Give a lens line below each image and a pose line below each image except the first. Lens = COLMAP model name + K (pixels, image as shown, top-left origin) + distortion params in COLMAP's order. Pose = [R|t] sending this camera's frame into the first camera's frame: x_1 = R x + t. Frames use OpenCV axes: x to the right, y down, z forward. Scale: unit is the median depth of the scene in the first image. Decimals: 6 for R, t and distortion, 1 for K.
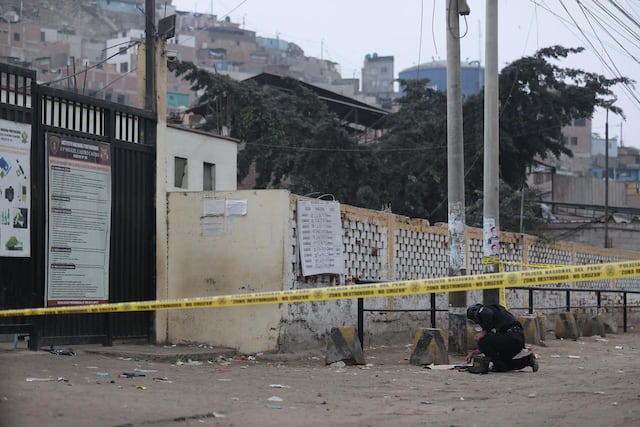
lens RADIAL K [[1663.0, 0, 320.0], [0, 1663.0, 213.5], [0, 0, 1]] dist [-0.228331, 0.521798]
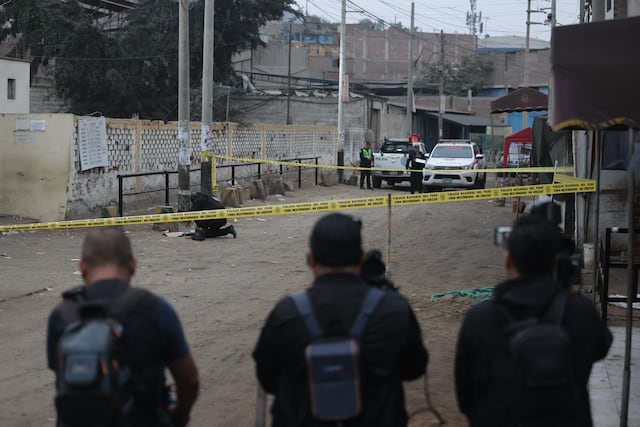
lens RADIAL K [[1338.5, 0, 320.0], [0, 1338.5, 213.5], [0, 0, 1]] dist [-0.295113, 0.062756]
pose [[0.981776, 0.000890, 0.190041, -0.024103], [-0.023524, 0.992868, 0.116875, -0.062452], [-0.188582, -0.119215, 0.974795, -0.189310]]
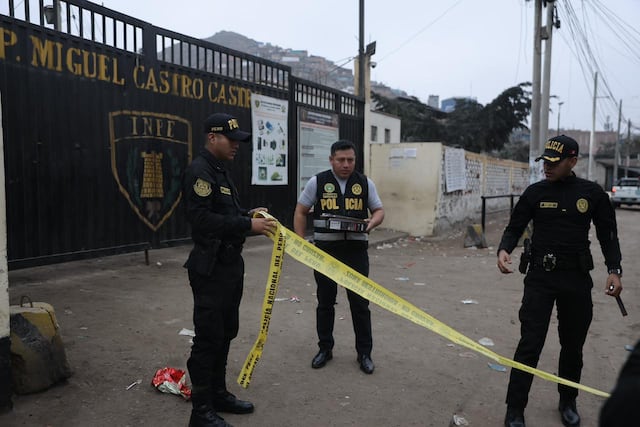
lens RADIAL K [[534.7, 0, 320.0], [0, 534.7, 213.5], [0, 0, 1]] dist [-0.035005, 0.002735]
pose [[0.986593, 0.022787, -0.161602, -0.046757], [-0.003515, 0.992942, 0.118549, -0.005826], [0.163163, -0.116391, 0.979710, 0.386056]]
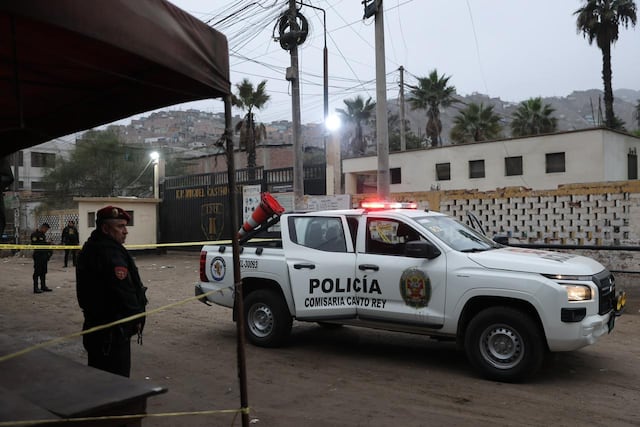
lens RADIAL K [[534.7, 0, 320.0], [0, 534.7, 213.5], [0, 0, 1]] dist [-0.035005, 0.002735]
pose [[-0.376964, 0.000750, -0.926227, 0.531885], [0.072794, 0.996931, -0.028820, 0.026178], [0.923363, -0.078288, -0.375862, 1.144201]]
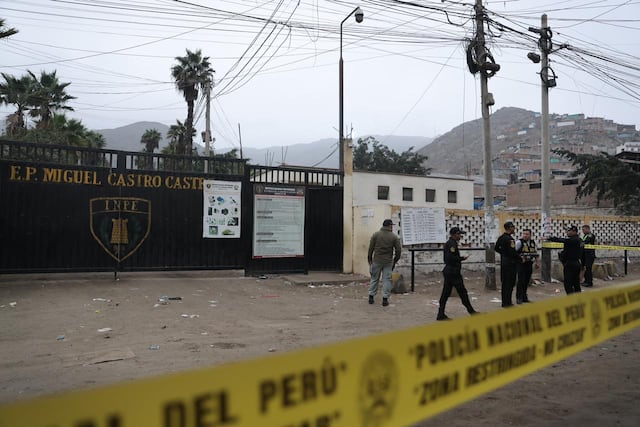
lens RADIAL K [[446.1, 0, 320.0], [0, 446.1, 213.5], [0, 0, 1]] dist [-0.096460, 0.078866]
pose [[0.715107, -0.018617, -0.698767, 0.275741], [0.027482, 0.999621, 0.001491, -0.004743], [0.698475, -0.020270, 0.715347, 0.487839]]
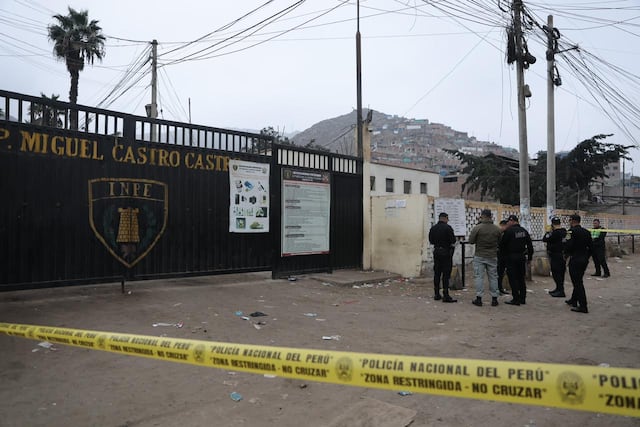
lens RADIAL K [[446.1, 0, 320.0], [0, 446.1, 213.5], [0, 0, 1]] dist [-0.096460, 0.078866]
pose [[0.902817, -0.007570, -0.429959, 0.081440], [0.018971, 0.999573, 0.022237, -0.004727], [0.429607, -0.028233, 0.902575, 0.432526]]
